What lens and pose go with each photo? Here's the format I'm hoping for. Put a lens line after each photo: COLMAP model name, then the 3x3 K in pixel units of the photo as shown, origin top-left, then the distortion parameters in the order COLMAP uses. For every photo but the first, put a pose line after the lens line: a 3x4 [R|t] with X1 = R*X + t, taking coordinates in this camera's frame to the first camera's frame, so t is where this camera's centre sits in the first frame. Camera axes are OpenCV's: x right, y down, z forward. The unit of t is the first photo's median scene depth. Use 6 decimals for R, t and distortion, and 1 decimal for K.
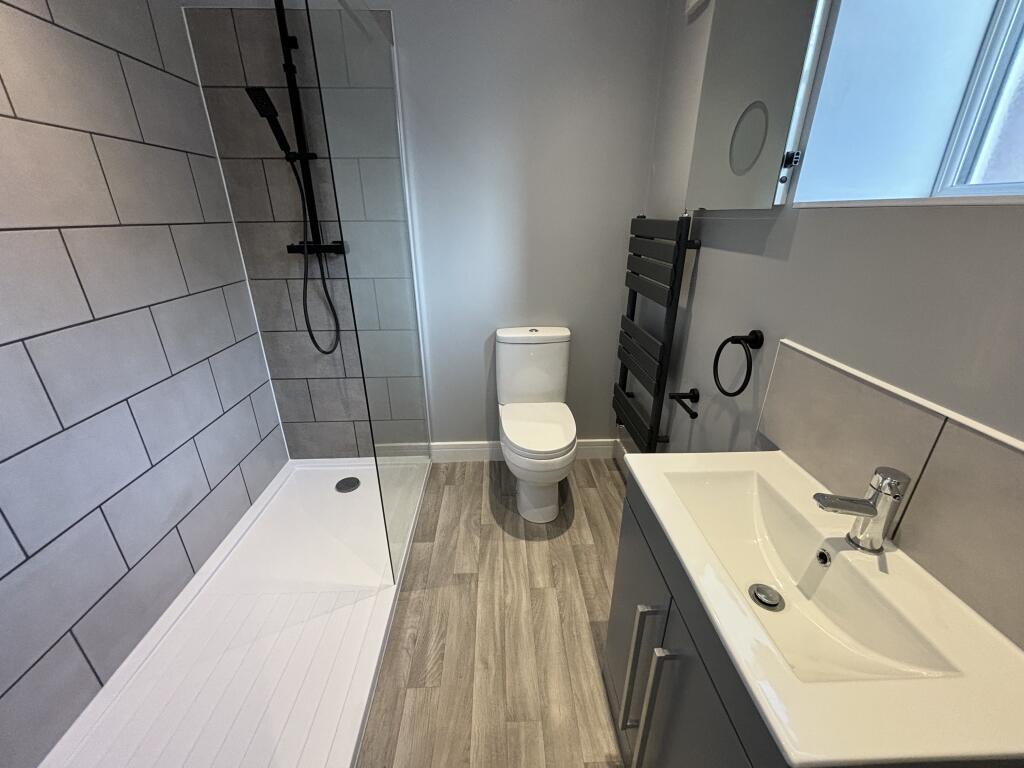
lens RADIAL K [[414.9, 0, 508.0], [0, 414.9, 382.3], [0, 0, 1]] dist [-0.001173, -0.000057]
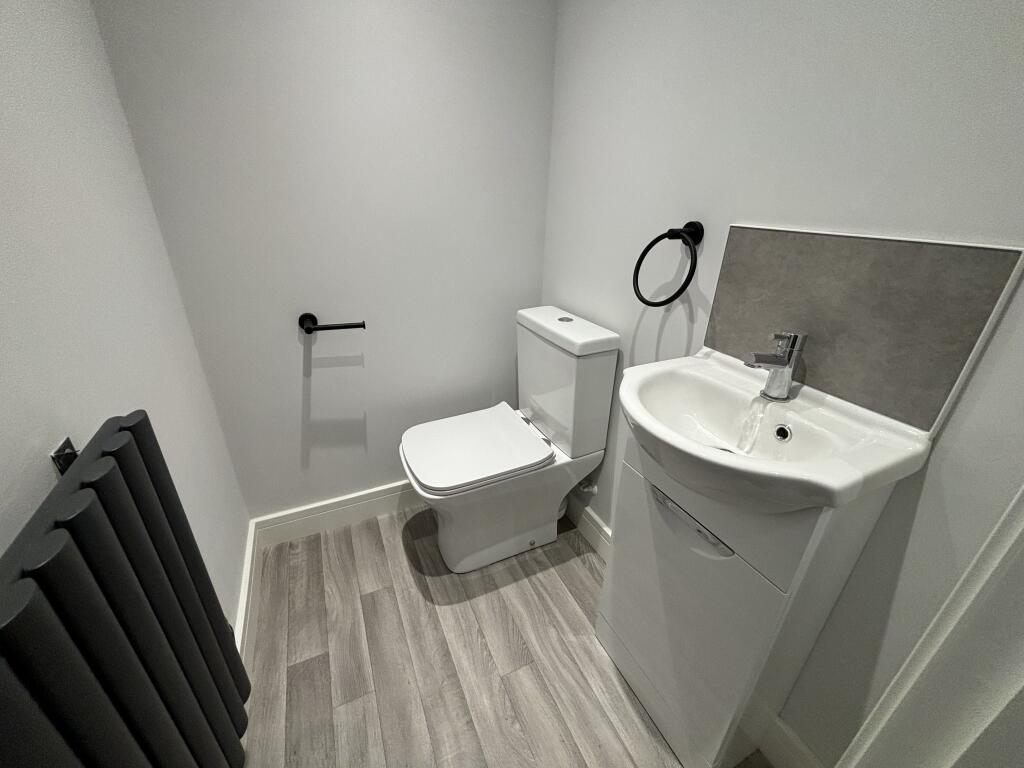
lens RADIAL K [[414.9, 0, 510.7], [0, 414.9, 381.4], [0, 0, 1]] dist [-0.001173, -0.000057]
pose [[-0.917715, 0.154036, -0.366160, 0.268750], [-0.164371, 0.691900, 0.703034, -0.309663], [0.361638, 0.705371, -0.609647, 1.061434]]
